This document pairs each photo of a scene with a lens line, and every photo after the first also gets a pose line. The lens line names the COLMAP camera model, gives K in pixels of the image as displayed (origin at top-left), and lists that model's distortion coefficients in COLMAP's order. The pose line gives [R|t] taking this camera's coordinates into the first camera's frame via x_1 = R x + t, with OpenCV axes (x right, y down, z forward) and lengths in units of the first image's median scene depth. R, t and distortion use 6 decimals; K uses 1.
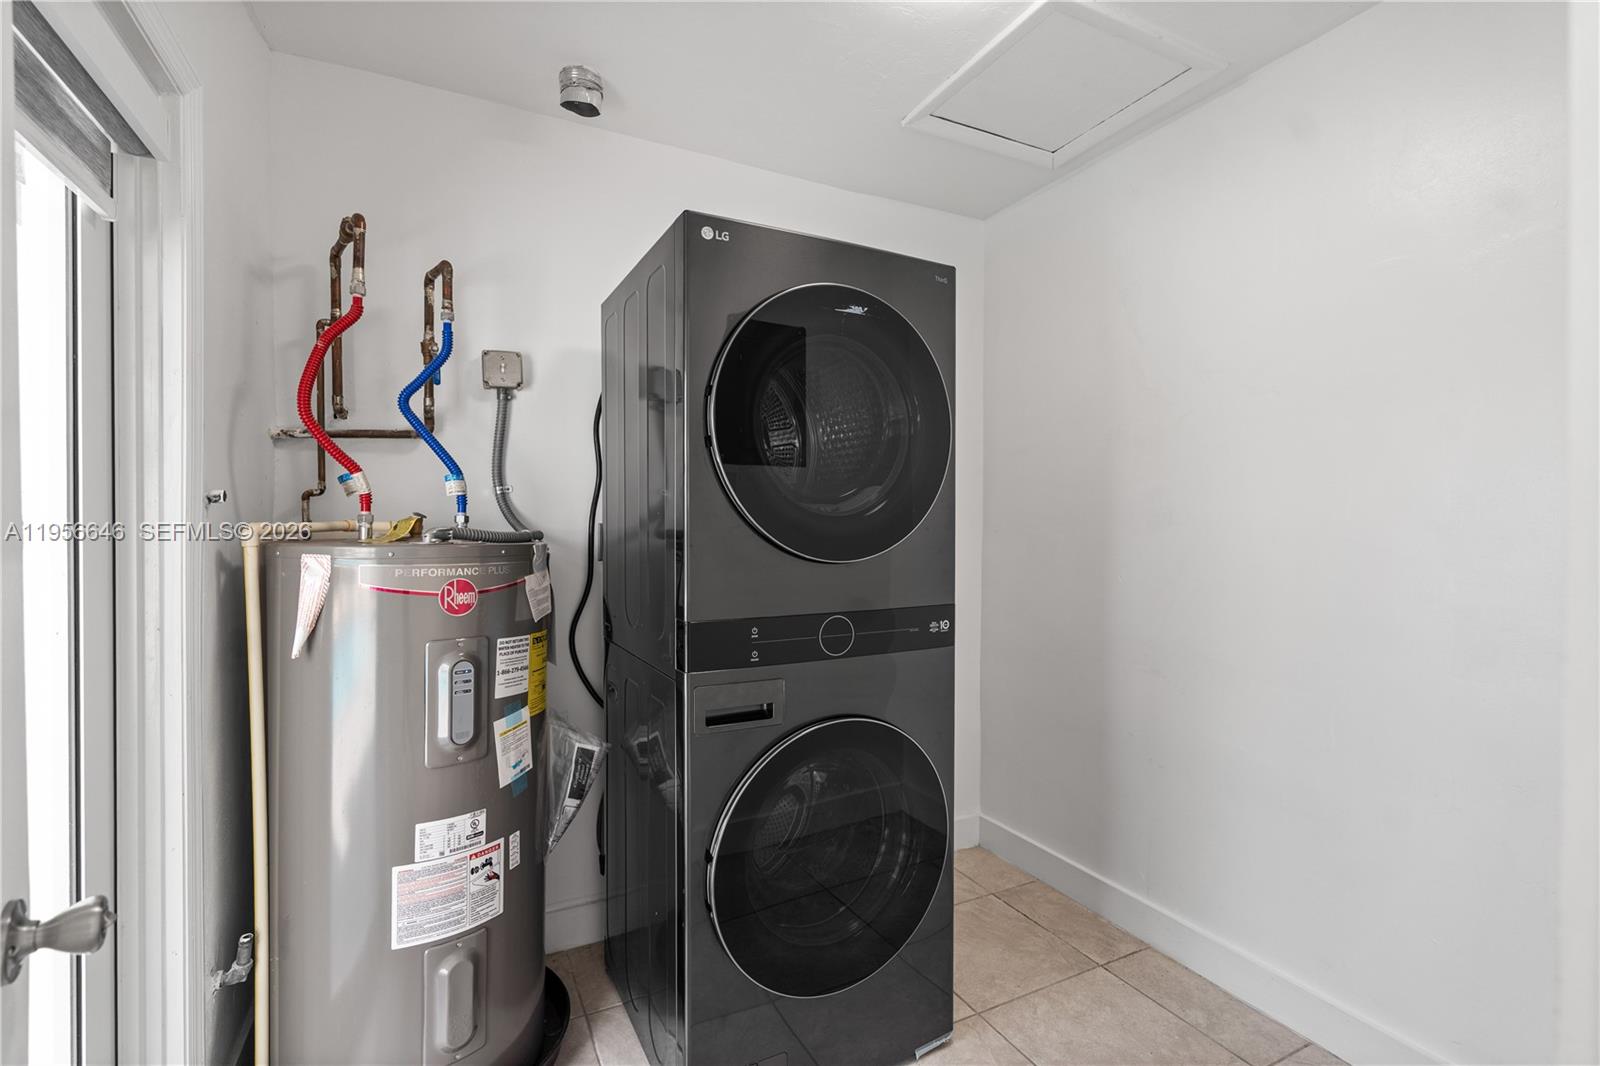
lens RADIAL K [[733.5, 0, 799.9], [0, 733.5, 527.0], [0, 0, 1]] dist [-0.010650, 0.002153]
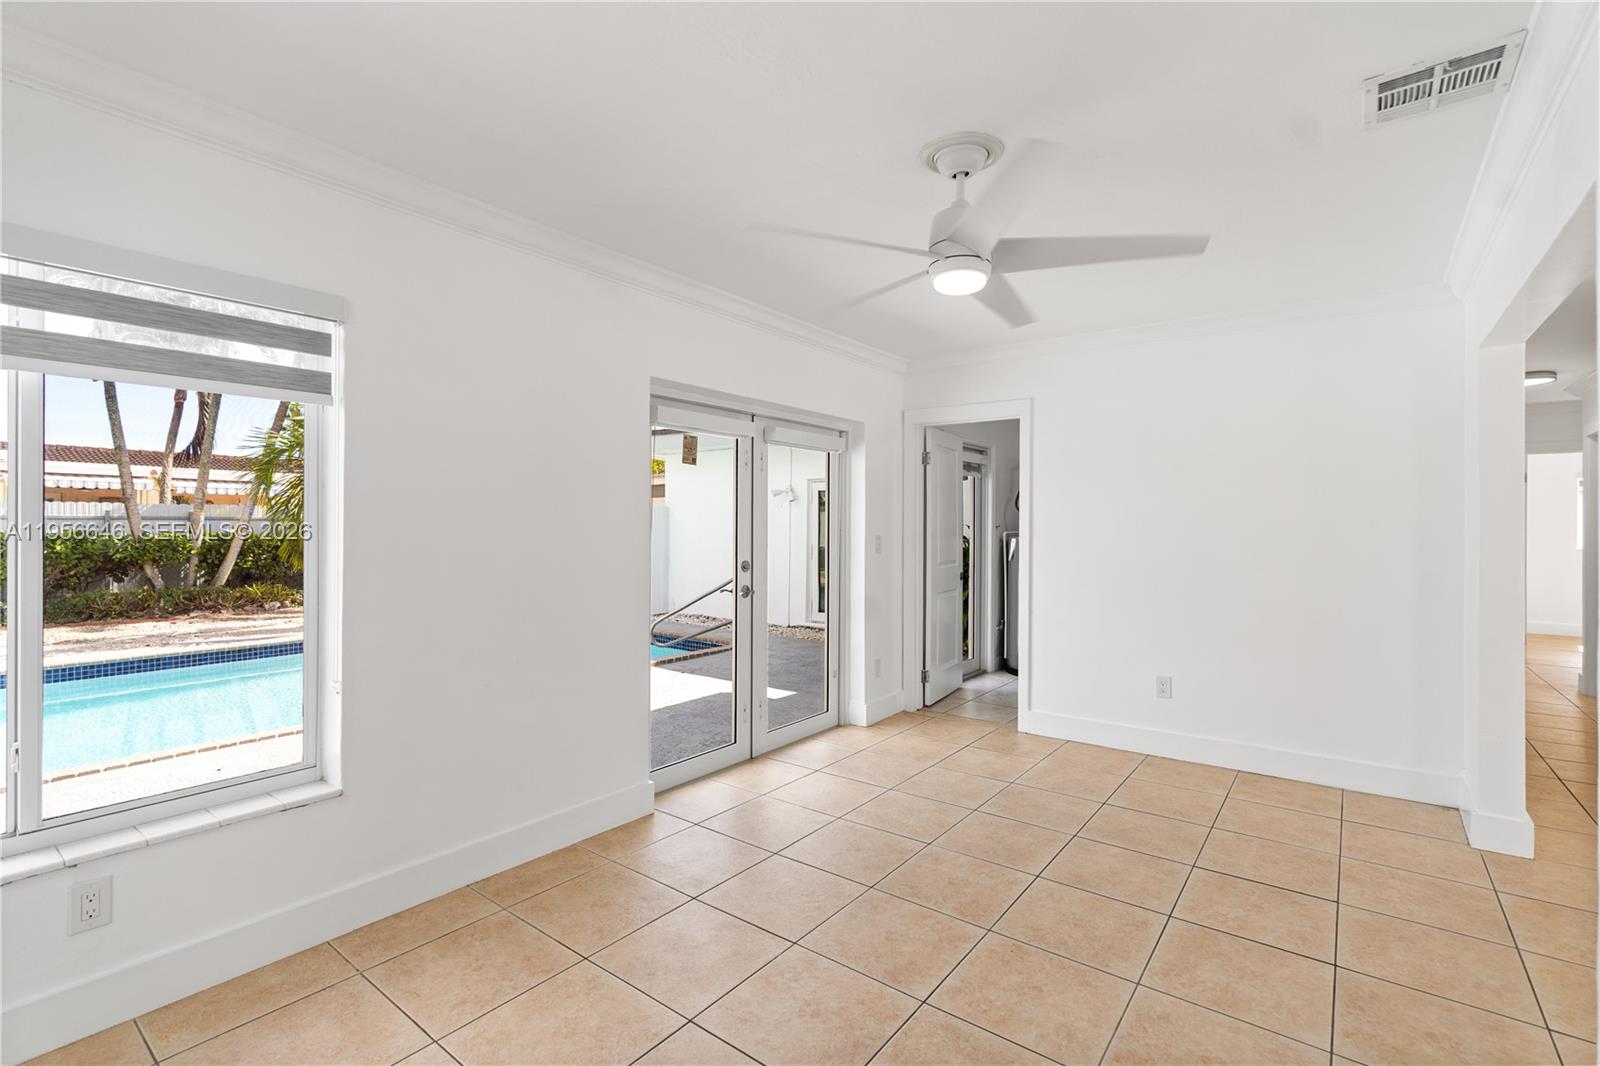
lens RADIAL K [[733.5, 0, 797.6], [0, 733.5, 528.1], [0, 0, 1]] dist [-0.010650, 0.002153]
pose [[0.439840, 0.004640, -0.898064, 2.372579], [-0.005550, 0.999982, 0.002449, -0.028512], [0.898059, 0.003907, 0.439857, -1.858322]]
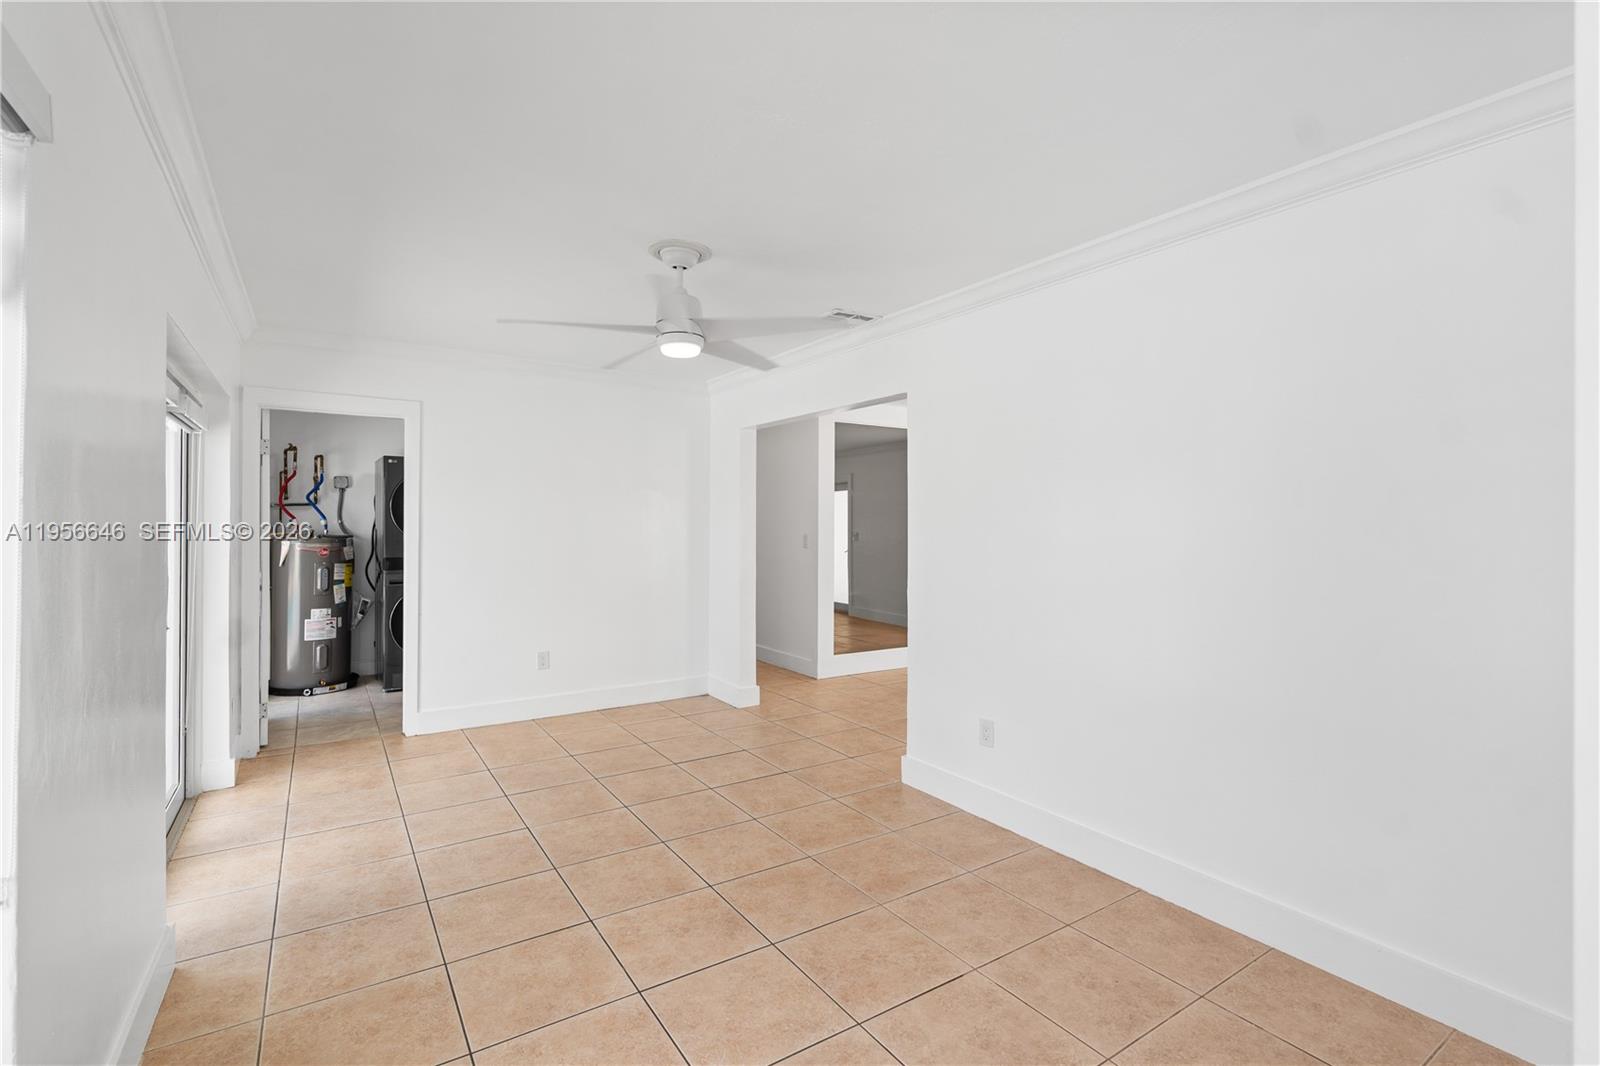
lens RADIAL K [[733.5, 0, 815.1], [0, 733.5, 515.8], [0, 0, 1]] dist [-0.010650, 0.002153]
pose [[0.990676, 0.004172, 0.136175, 1.390368], [-0.002771, 0.999941, -0.010472, -0.056277], [-0.136210, 0.009997, 0.990629, -2.798501]]
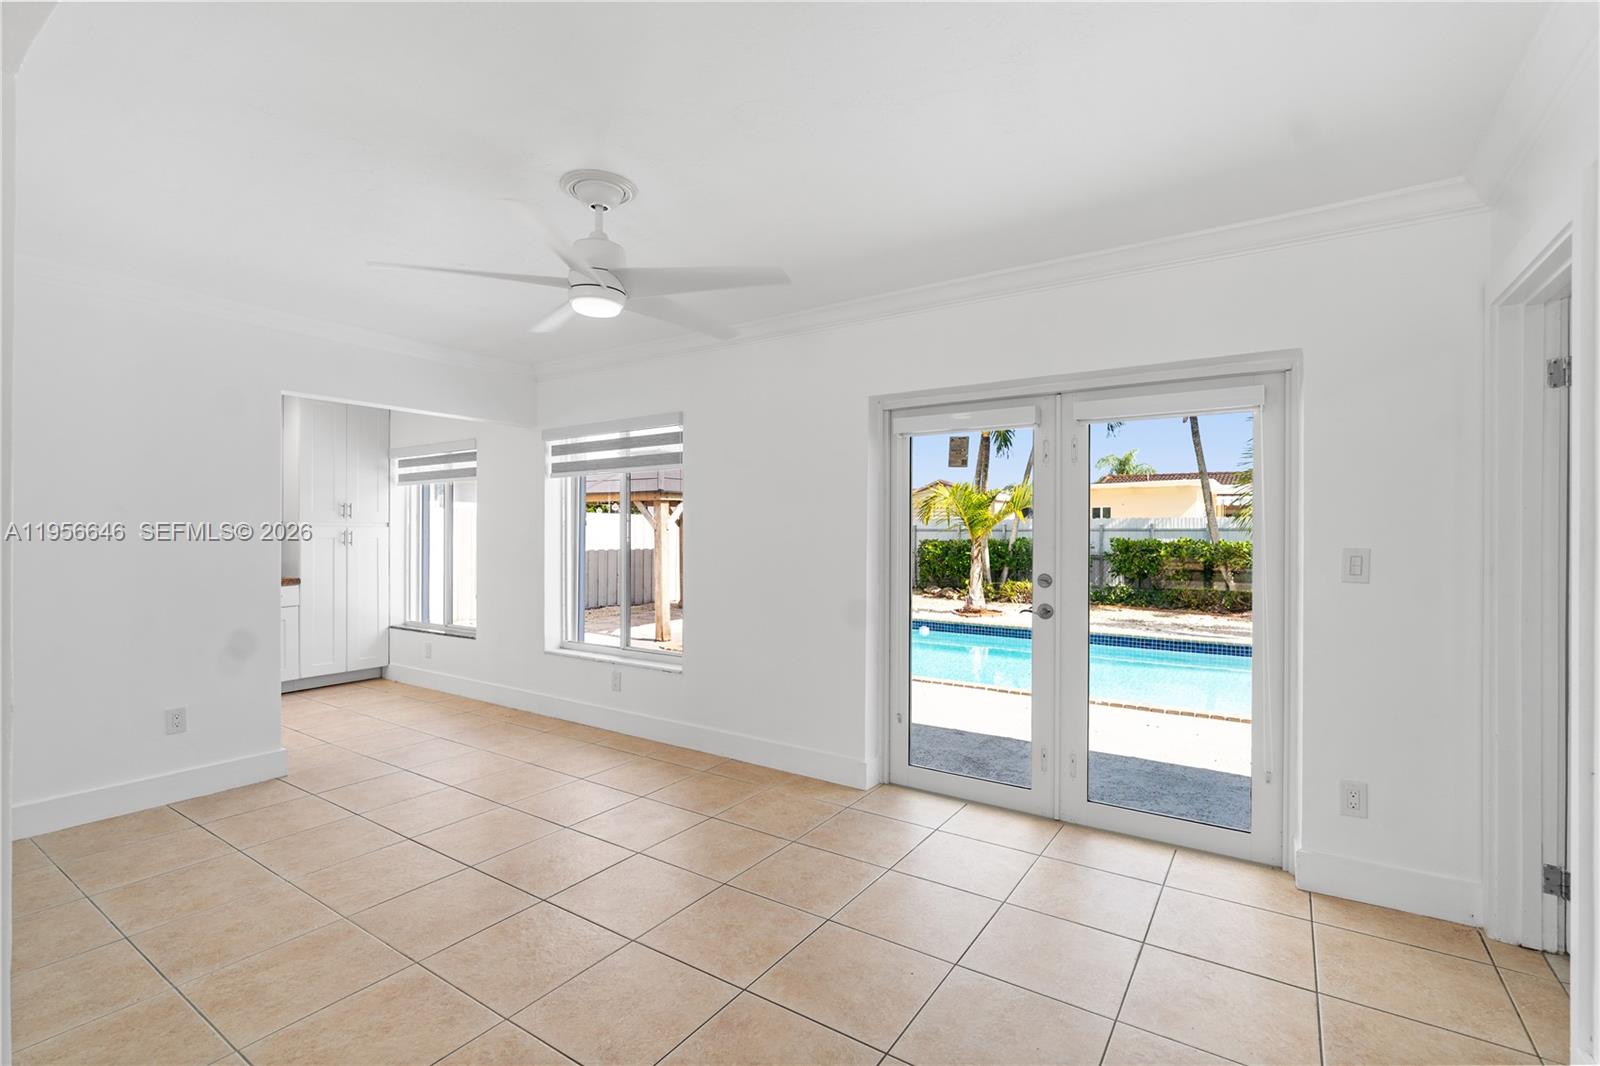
lens RADIAL K [[733.5, 0, 807.1], [0, 733.5, 533.1], [0, 0, 1]] dist [-0.010650, 0.002153]
pose [[-0.867173, -0.004035, -0.497992, 1.672310], [-0.006835, 0.999969, 0.003799, -0.027119], [0.497961, 0.006698, -0.867174, 0.468279]]
